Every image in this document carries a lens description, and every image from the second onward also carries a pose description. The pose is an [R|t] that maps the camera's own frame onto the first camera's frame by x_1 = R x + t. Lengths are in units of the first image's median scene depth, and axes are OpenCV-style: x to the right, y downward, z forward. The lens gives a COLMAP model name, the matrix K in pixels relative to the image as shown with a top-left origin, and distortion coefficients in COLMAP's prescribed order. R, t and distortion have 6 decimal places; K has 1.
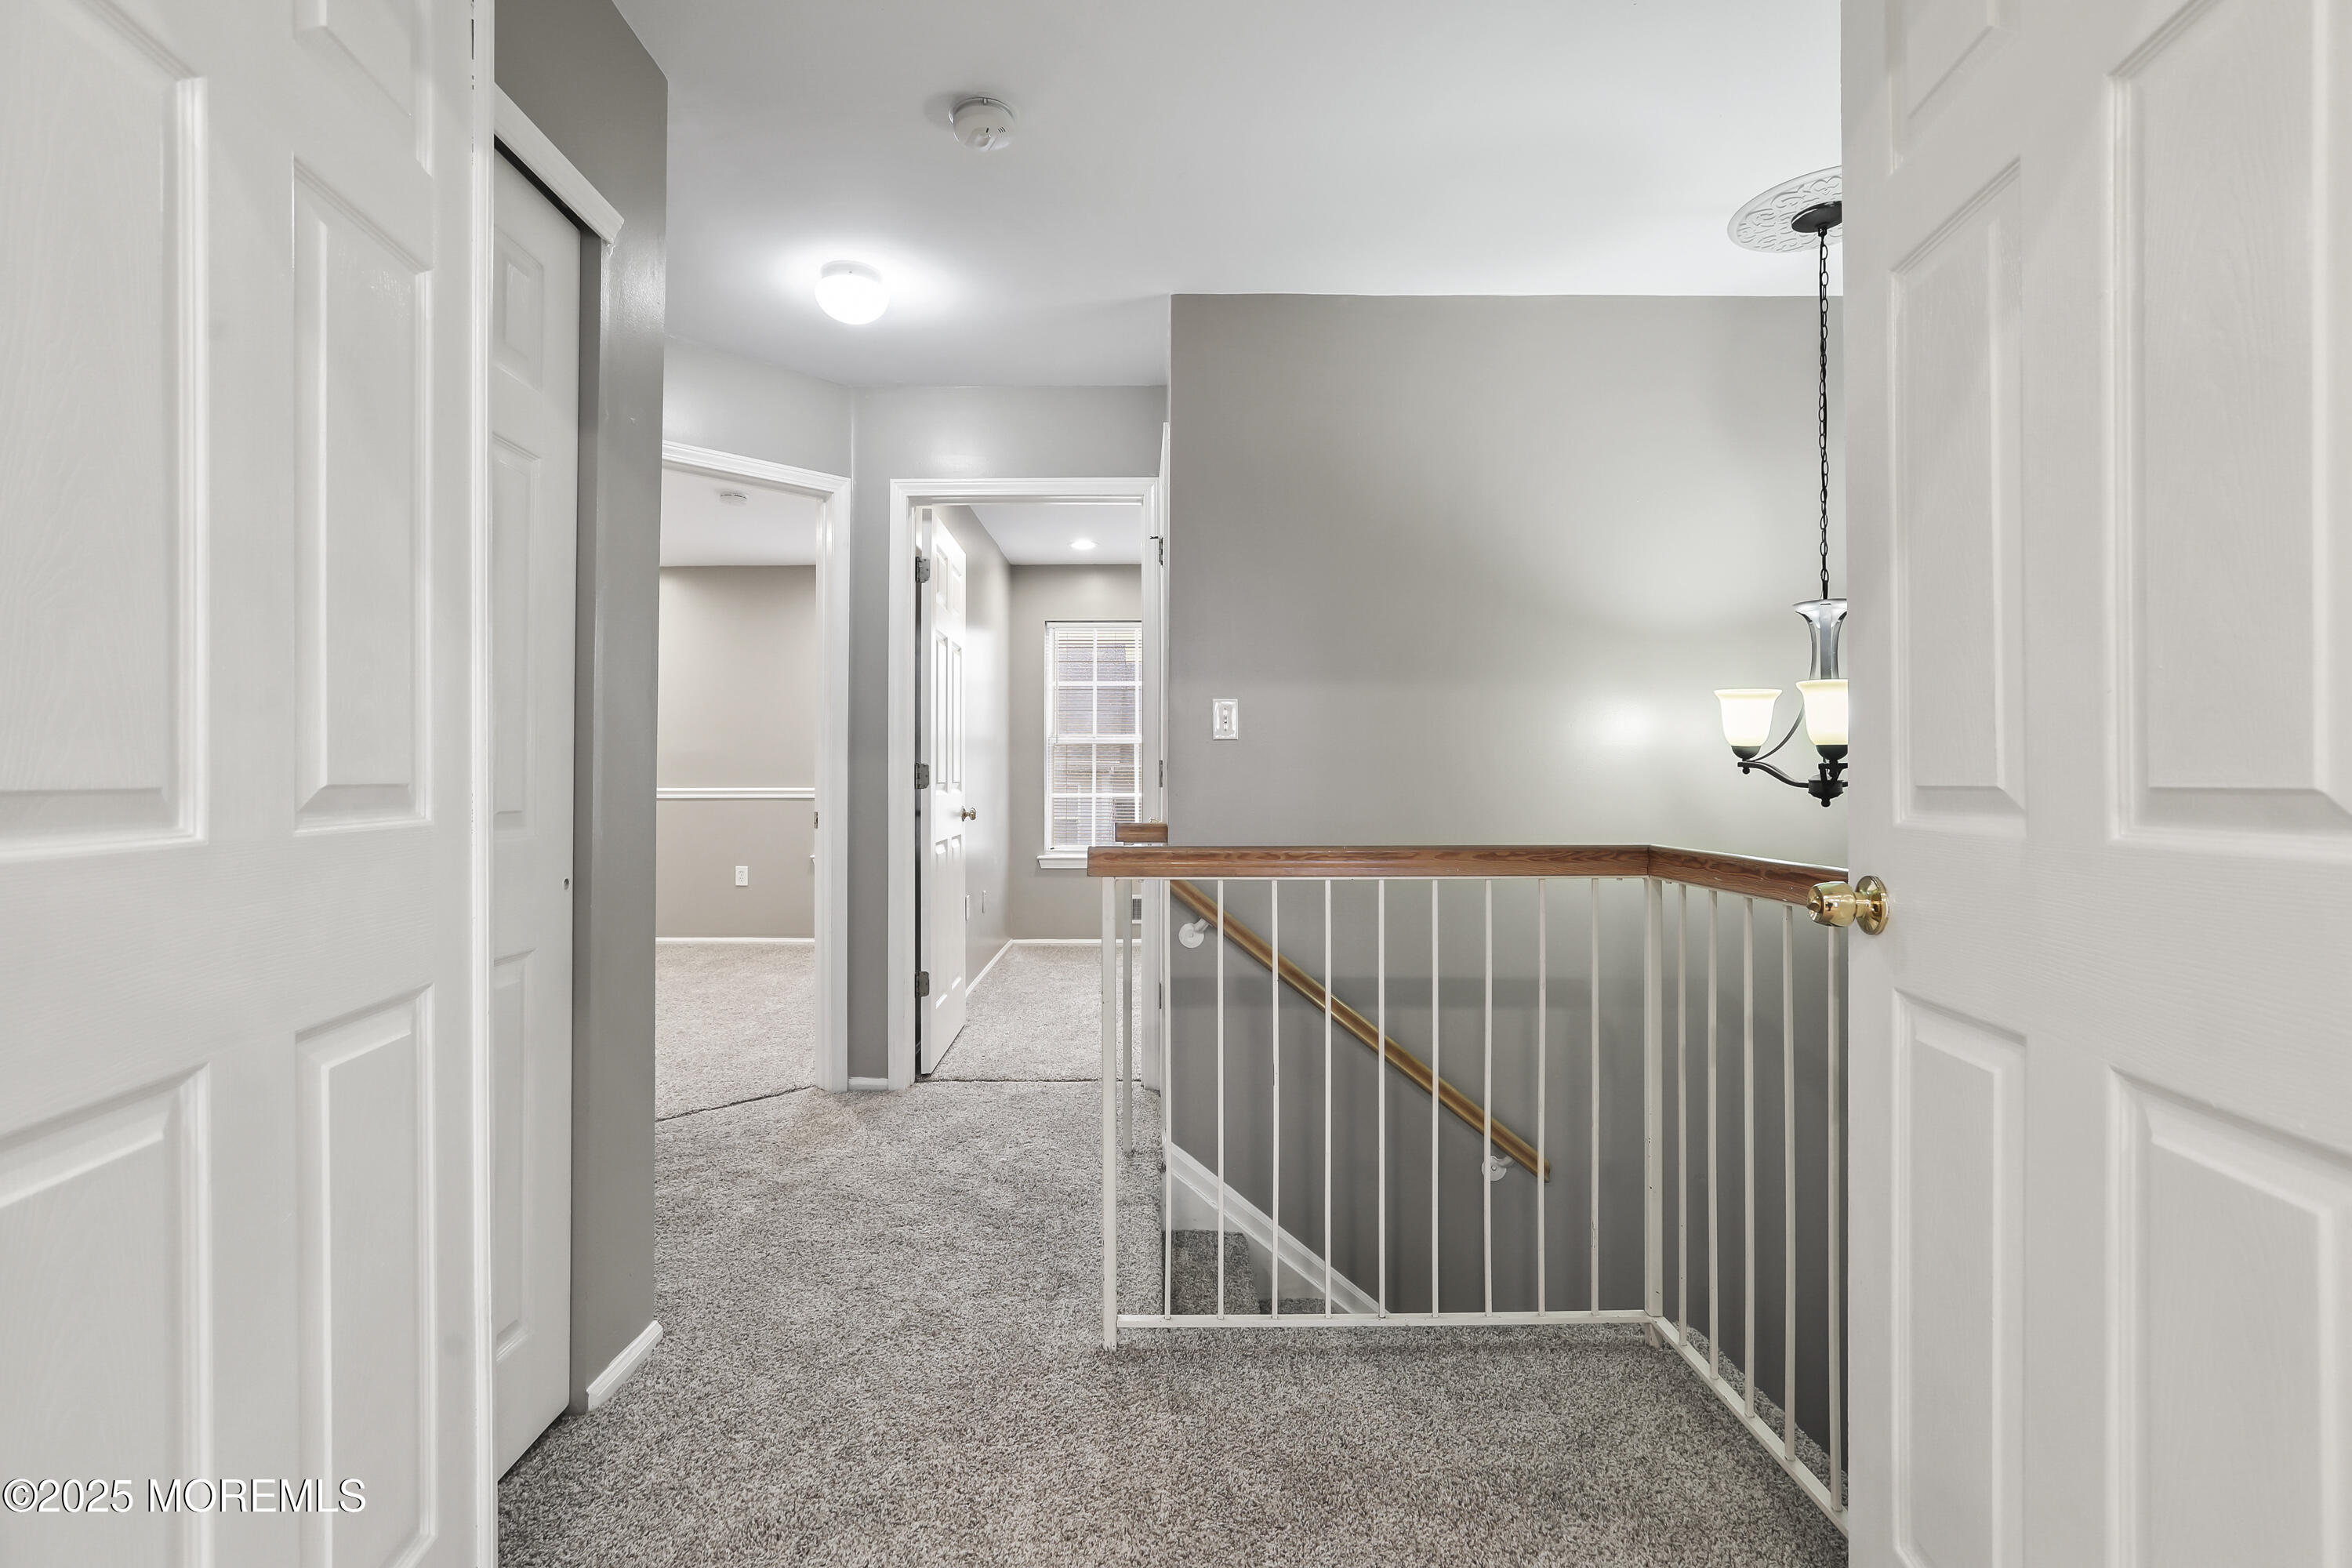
lens RADIAL K [[1066.8, 0, 1181.5], [0, 1066.8, 781.7], [0, 0, 1]] dist [-0.013544, 0.004891]
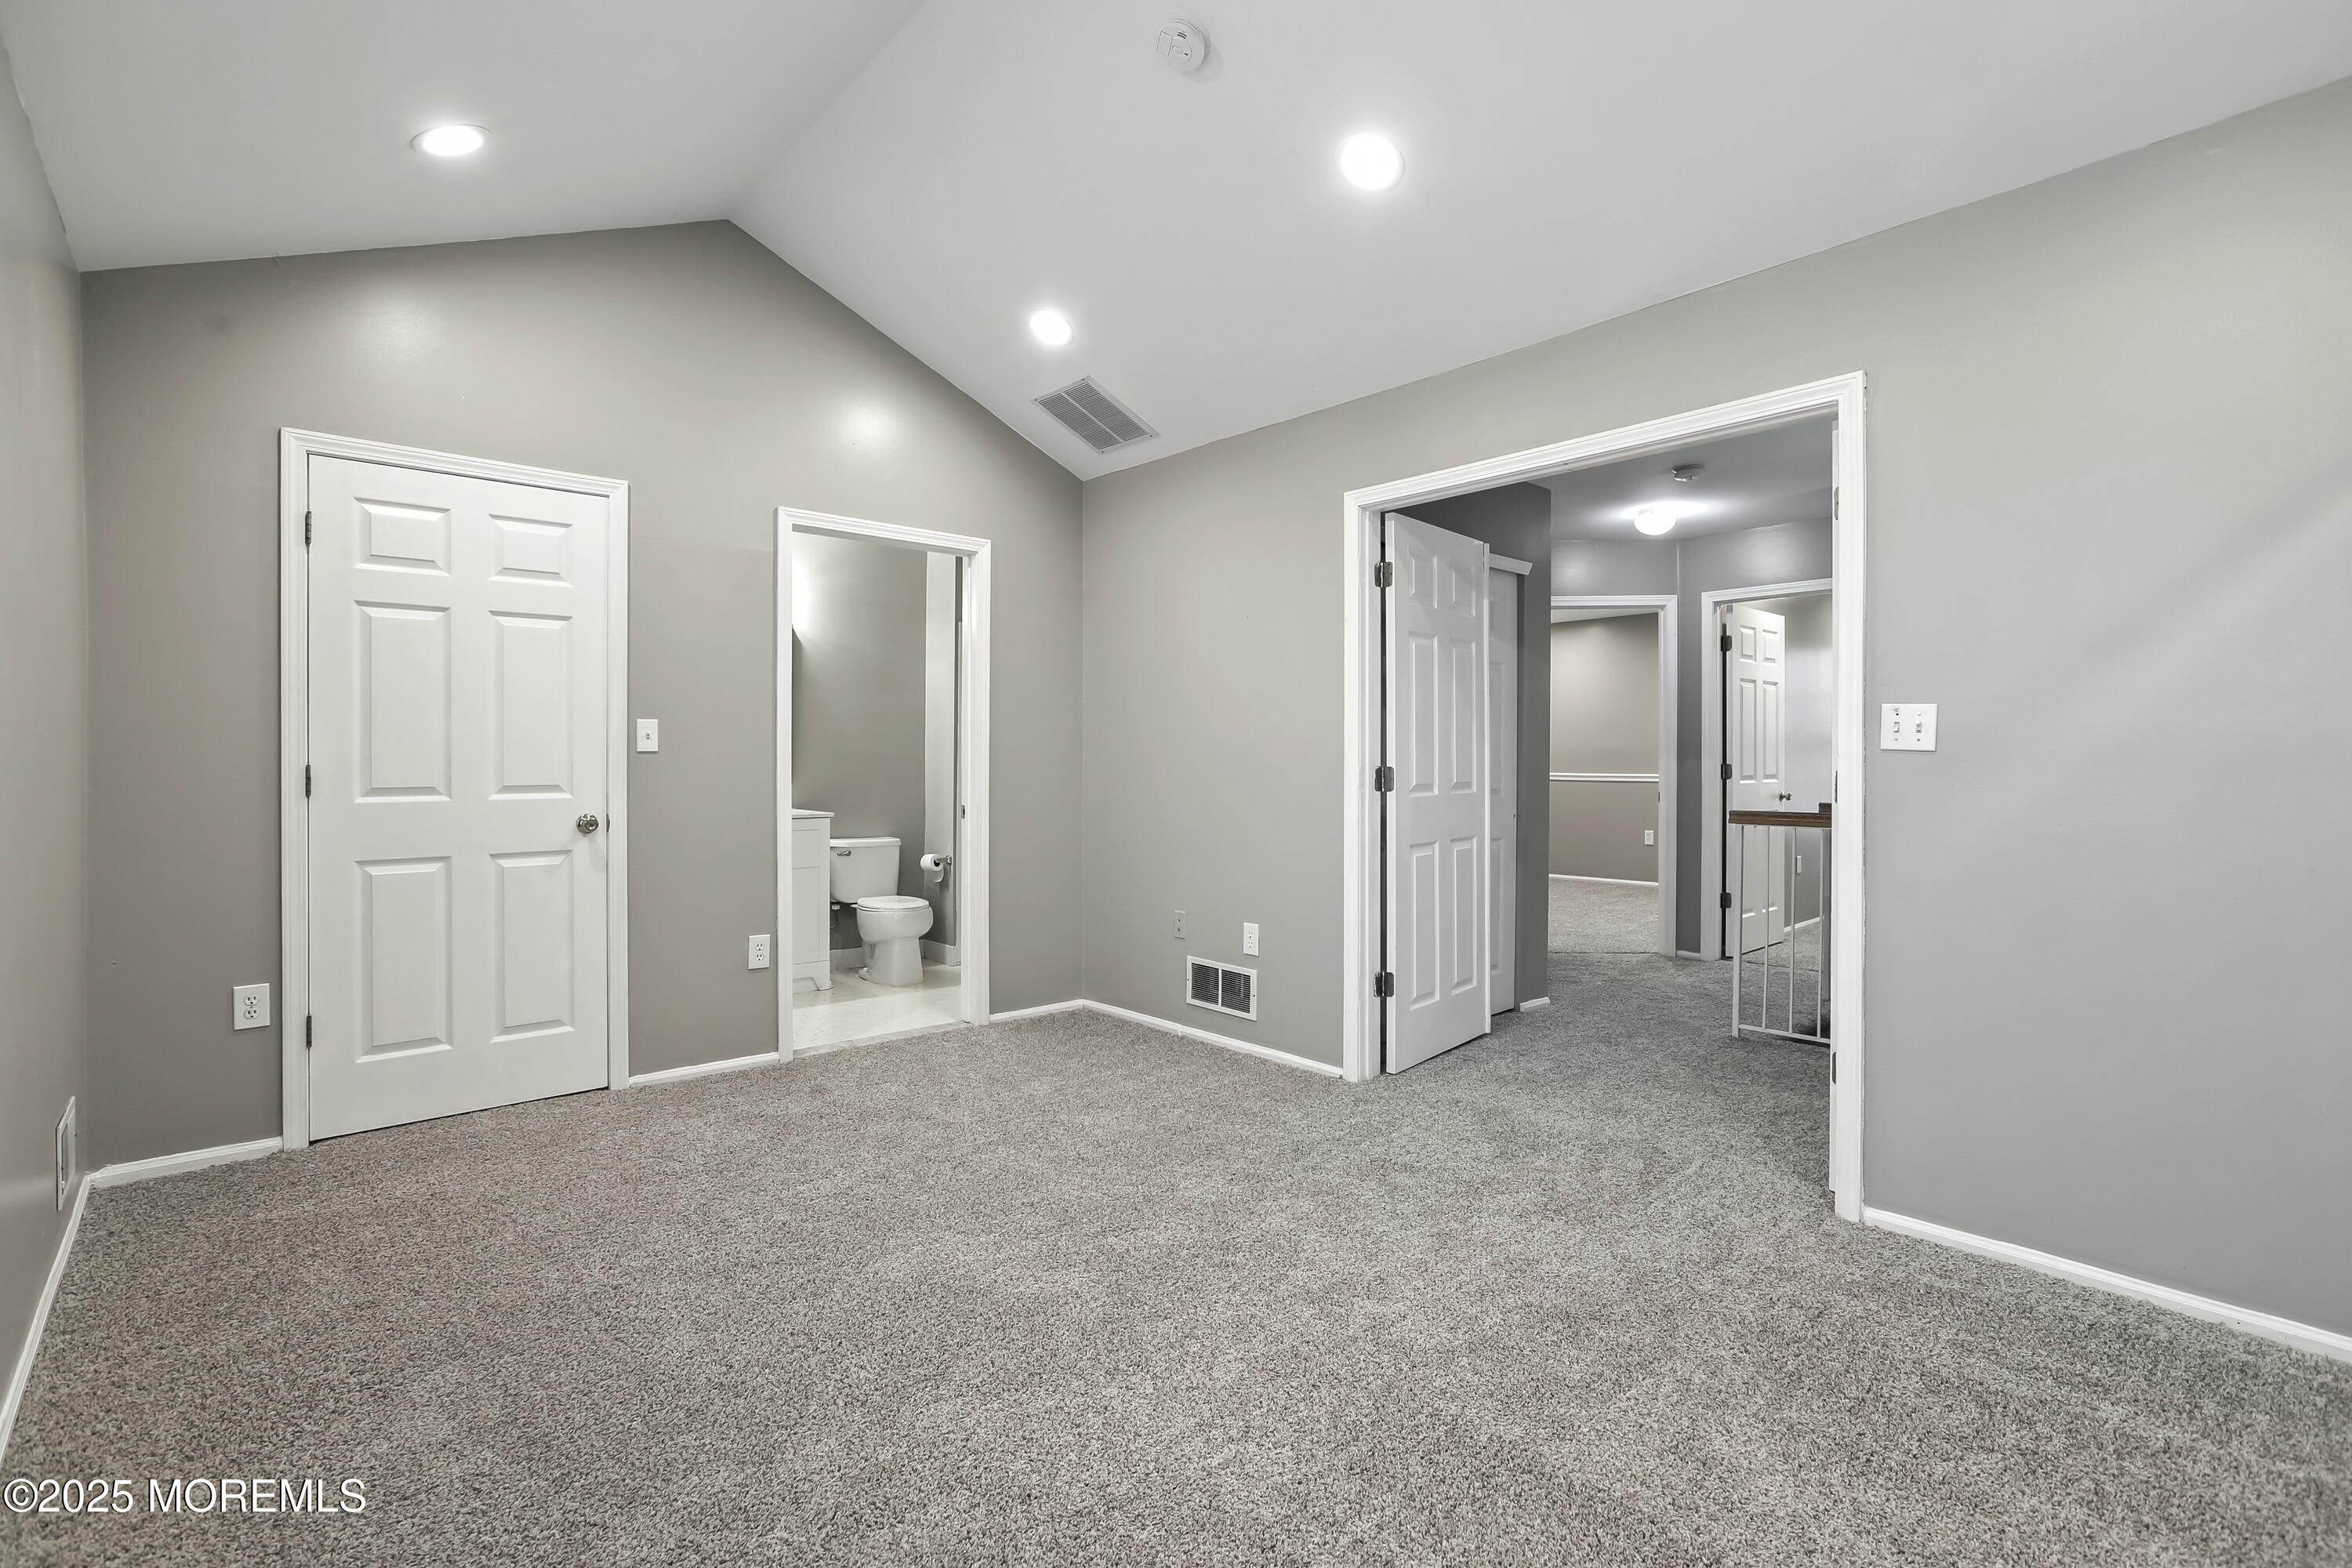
lens RADIAL K [[1066.8, 0, 1176.2], [0, 1066.8, 772.2], [0, 0, 1]] dist [-0.013544, 0.004891]
pose [[0.647162, 0.001894, -0.762350, 0.920101], [0.003982, 0.999975, 0.005865, -0.035719], [0.762342, -0.006831, 0.647138, -1.395320]]
